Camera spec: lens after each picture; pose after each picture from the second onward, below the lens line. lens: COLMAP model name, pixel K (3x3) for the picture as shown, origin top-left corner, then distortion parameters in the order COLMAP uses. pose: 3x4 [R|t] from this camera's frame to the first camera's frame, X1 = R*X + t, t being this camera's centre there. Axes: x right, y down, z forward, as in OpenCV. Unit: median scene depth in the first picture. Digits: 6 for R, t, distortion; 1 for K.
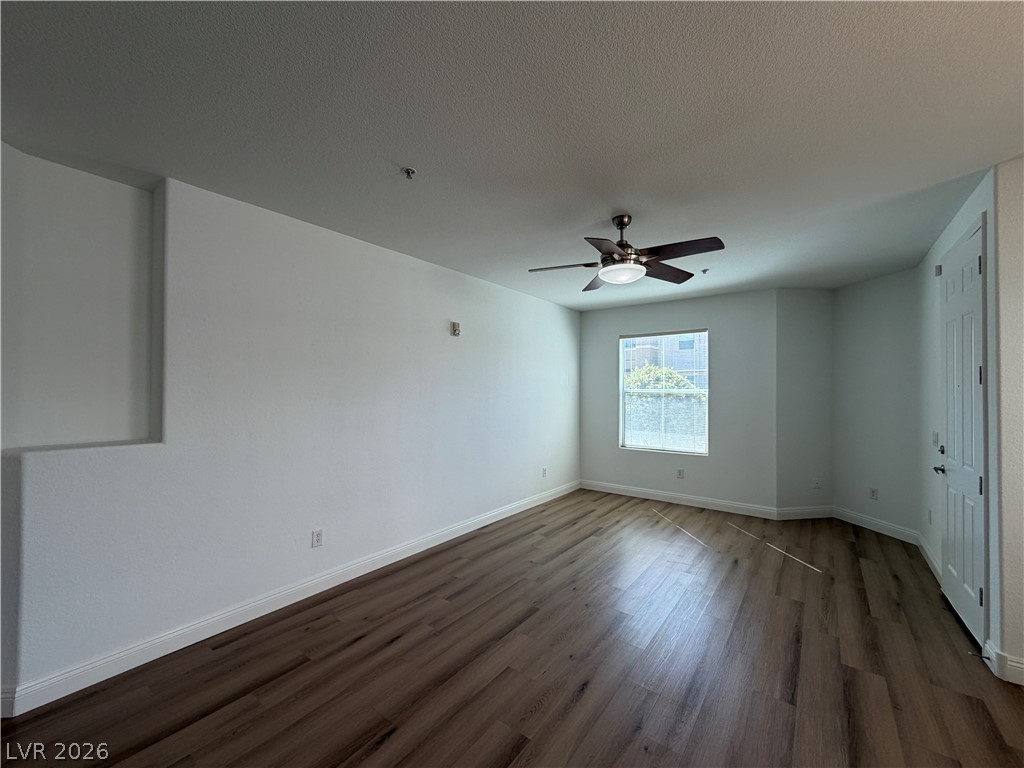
lens RADIAL K [[406.7, 0, 509.6], [0, 406.7, 380.3], [0, 0, 1]] dist [-0.000064, 0.000103]
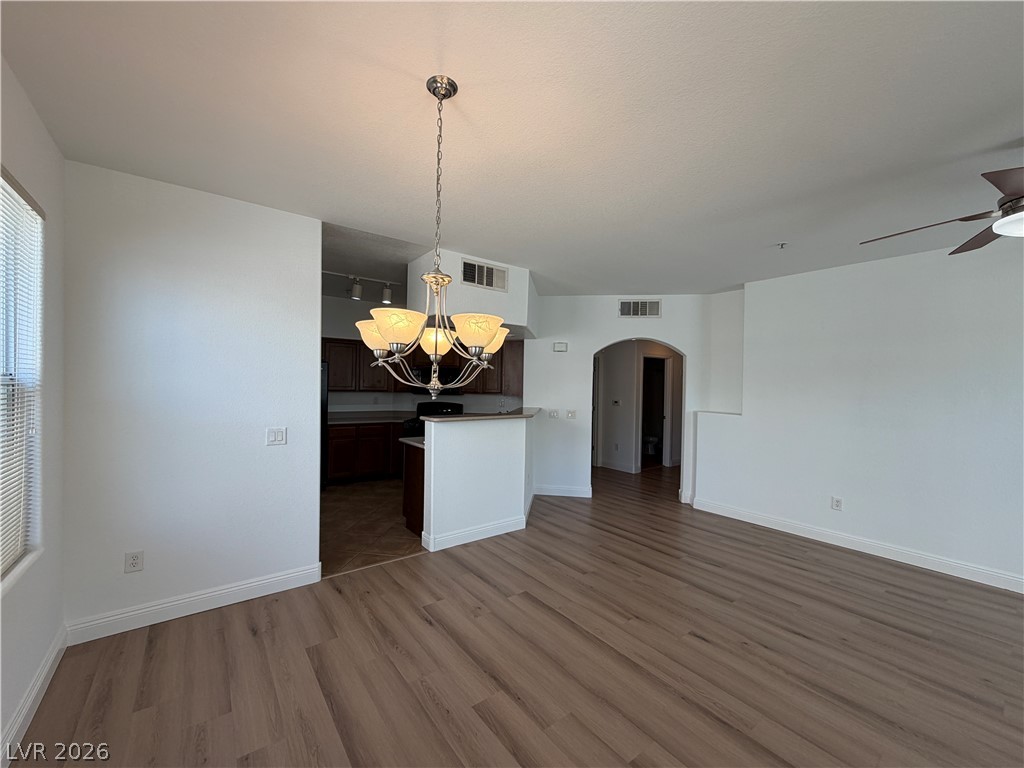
lens RADIAL K [[408.0, 0, 507.4], [0, 408.0, 384.7], [0, 0, 1]] dist [-0.001067, 0.000083]
pose [[-0.276318, -0.007741, -0.961035, 1.050147], [0.010793, 0.999880, -0.011157, 0.004315], [0.961006, -0.013456, -0.276202, 0.327345]]
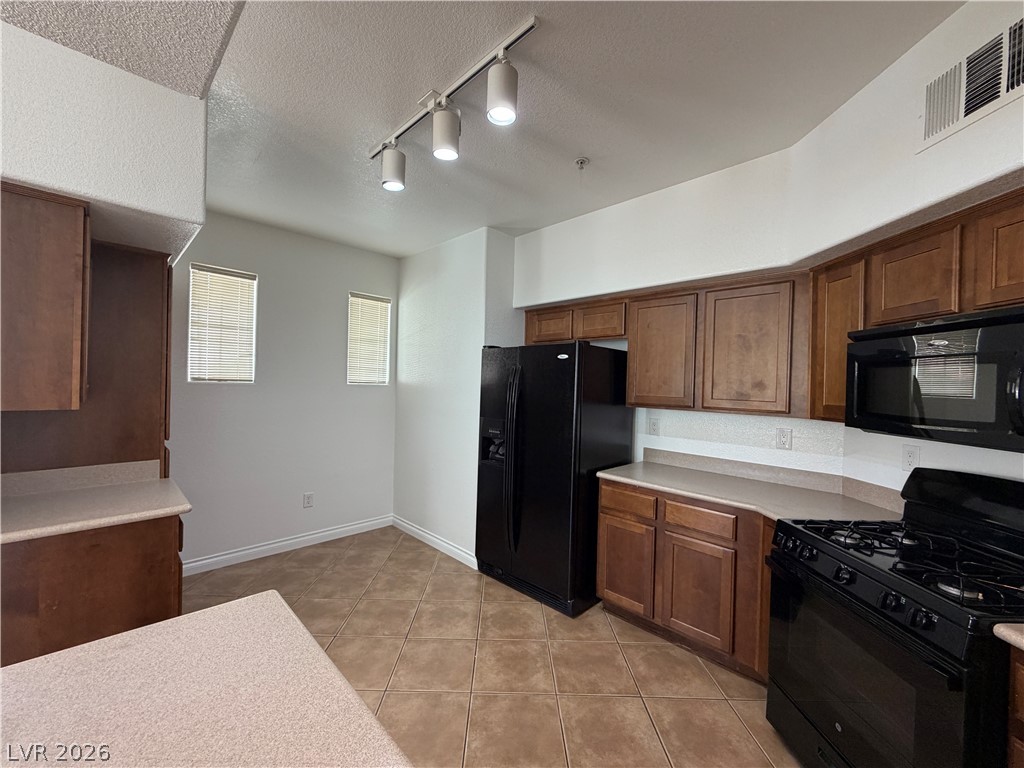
lens RADIAL K [[408.3, 0, 512.0], [0, 408.3, 384.0], [0, 0, 1]] dist [0.001471, 0.000240]
pose [[-0.990551, -0.033159, 0.133079, -0.425229], [-0.037441, 0.998854, -0.029802, -0.006190], [-0.131939, -0.034503, -0.990657, -0.083881]]
